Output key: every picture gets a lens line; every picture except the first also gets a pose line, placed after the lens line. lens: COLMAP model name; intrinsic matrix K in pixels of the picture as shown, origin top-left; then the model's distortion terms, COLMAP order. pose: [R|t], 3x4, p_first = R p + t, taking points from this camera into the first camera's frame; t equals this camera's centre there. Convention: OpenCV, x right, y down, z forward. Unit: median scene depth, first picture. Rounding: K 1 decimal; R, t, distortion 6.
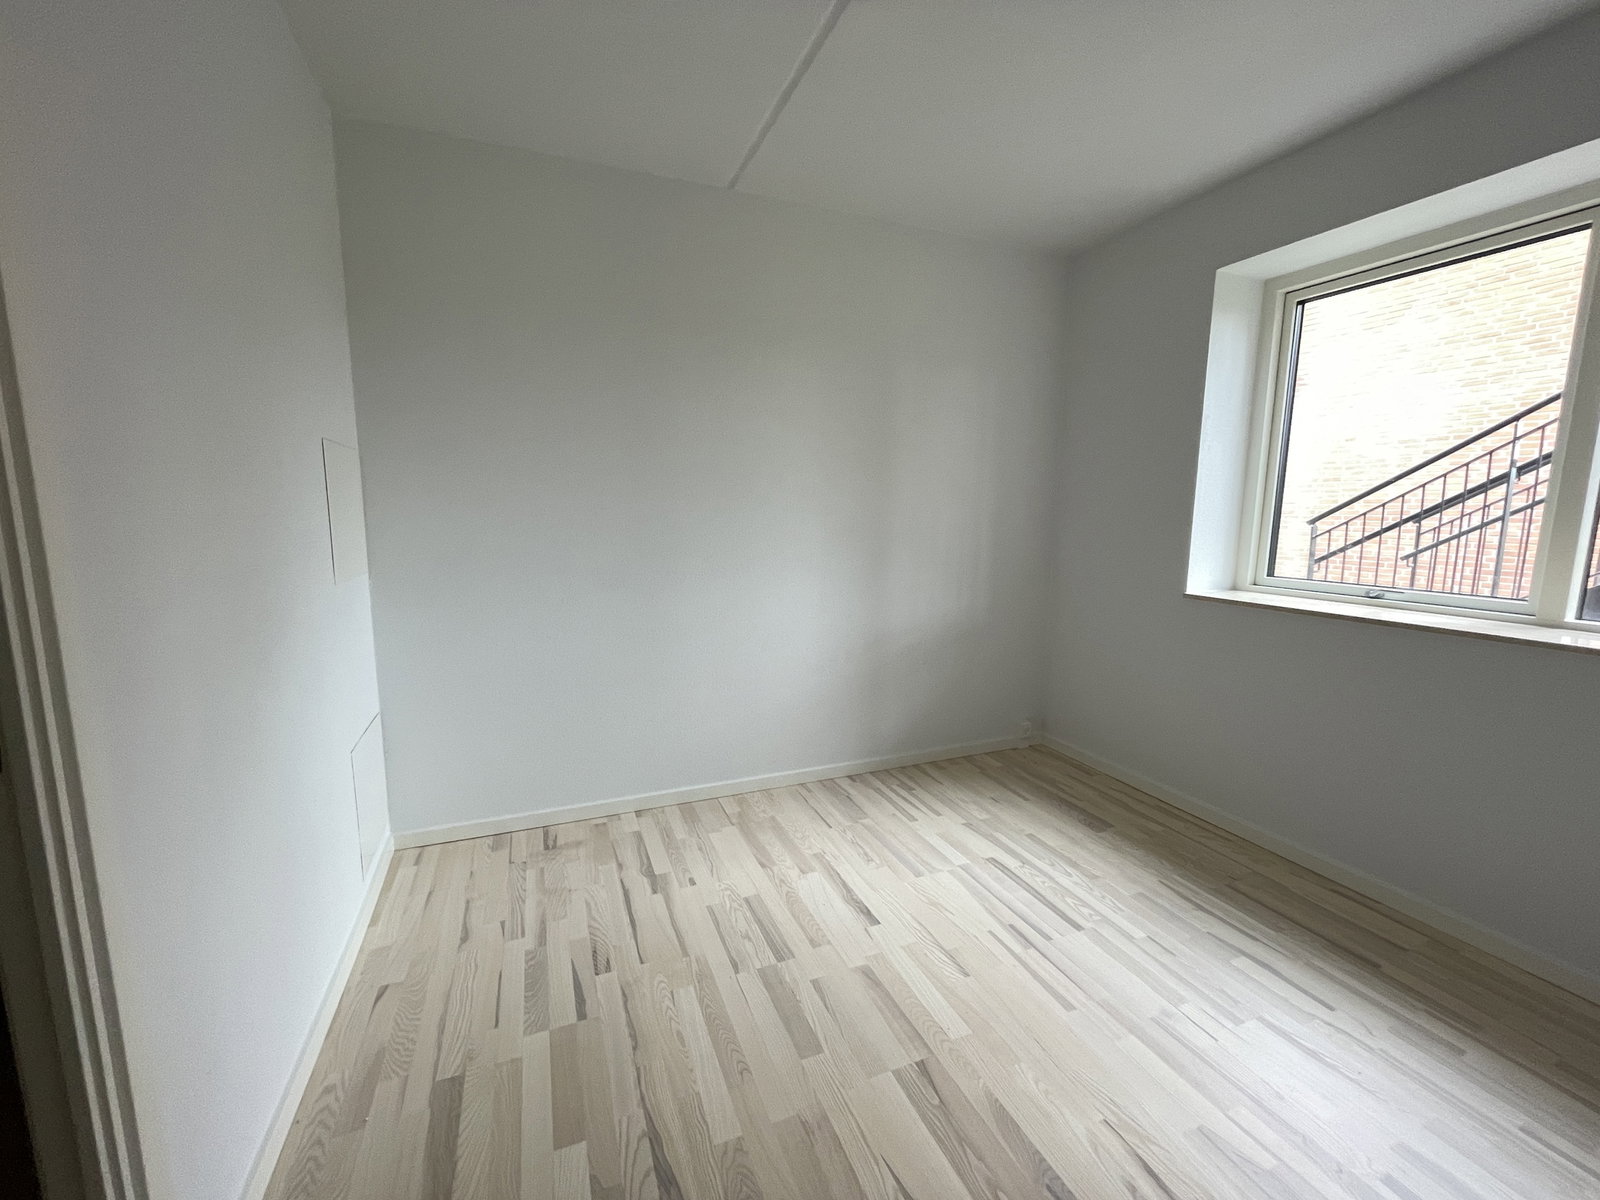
lens RADIAL K [[645.7, 0, 804.1], [0, 645.7, 601.9], [0, 0, 1]] dist [-0.002588, -0.000638]
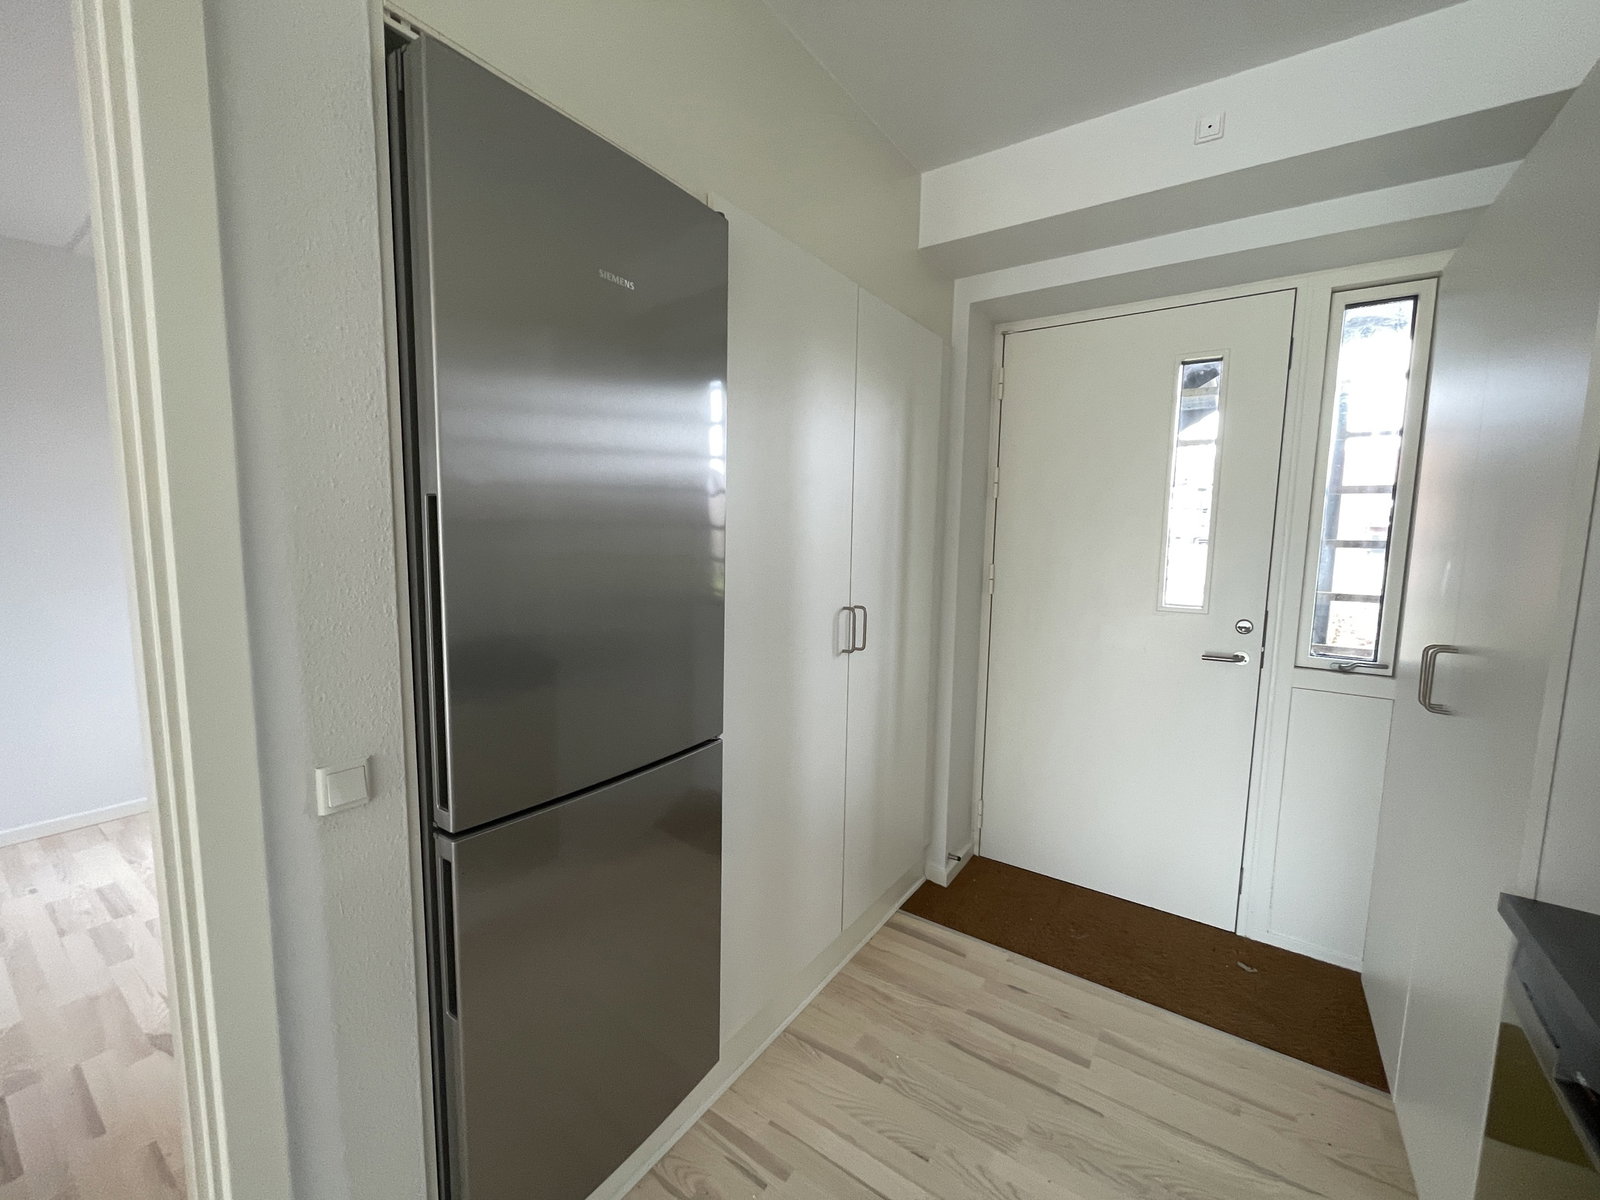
lens RADIAL K [[645.7, 0, 798.8], [0, 645.7, 606.0], [0, 0, 1]] dist [-0.002588, -0.000638]
pose [[0.841557, -0.043486, 0.538415, 0.369907], [0.067812, 0.997374, -0.025436, 0.087230], [-0.535895, 0.057917, 0.842296, -0.644096]]
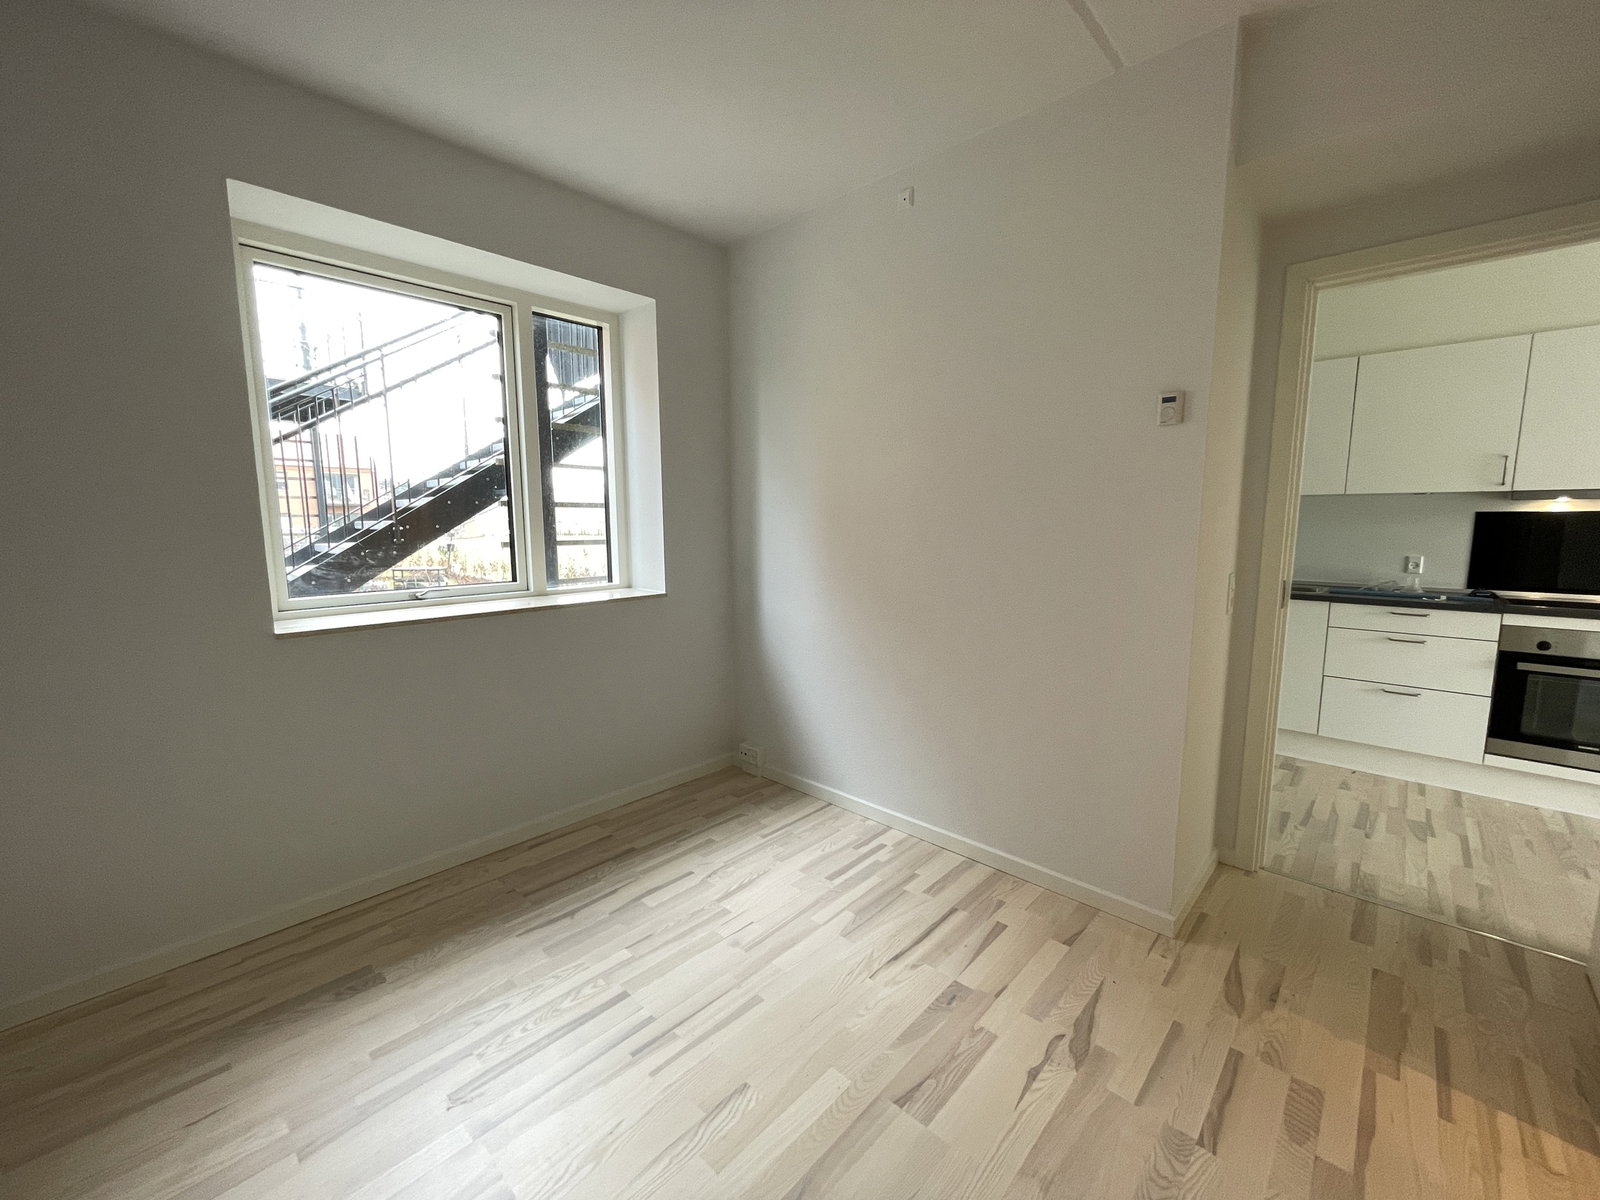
lens RADIAL K [[645.7, 0, 797.6], [0, 645.7, 596.9], [0, 0, 1]] dist [-0.002588, -0.000638]
pose [[-0.405294, -0.113786, 0.907077, -0.384621], [0.133201, 0.974285, 0.181732, -0.140461], [-0.904430, 0.194479, -0.379715, 0.984353]]
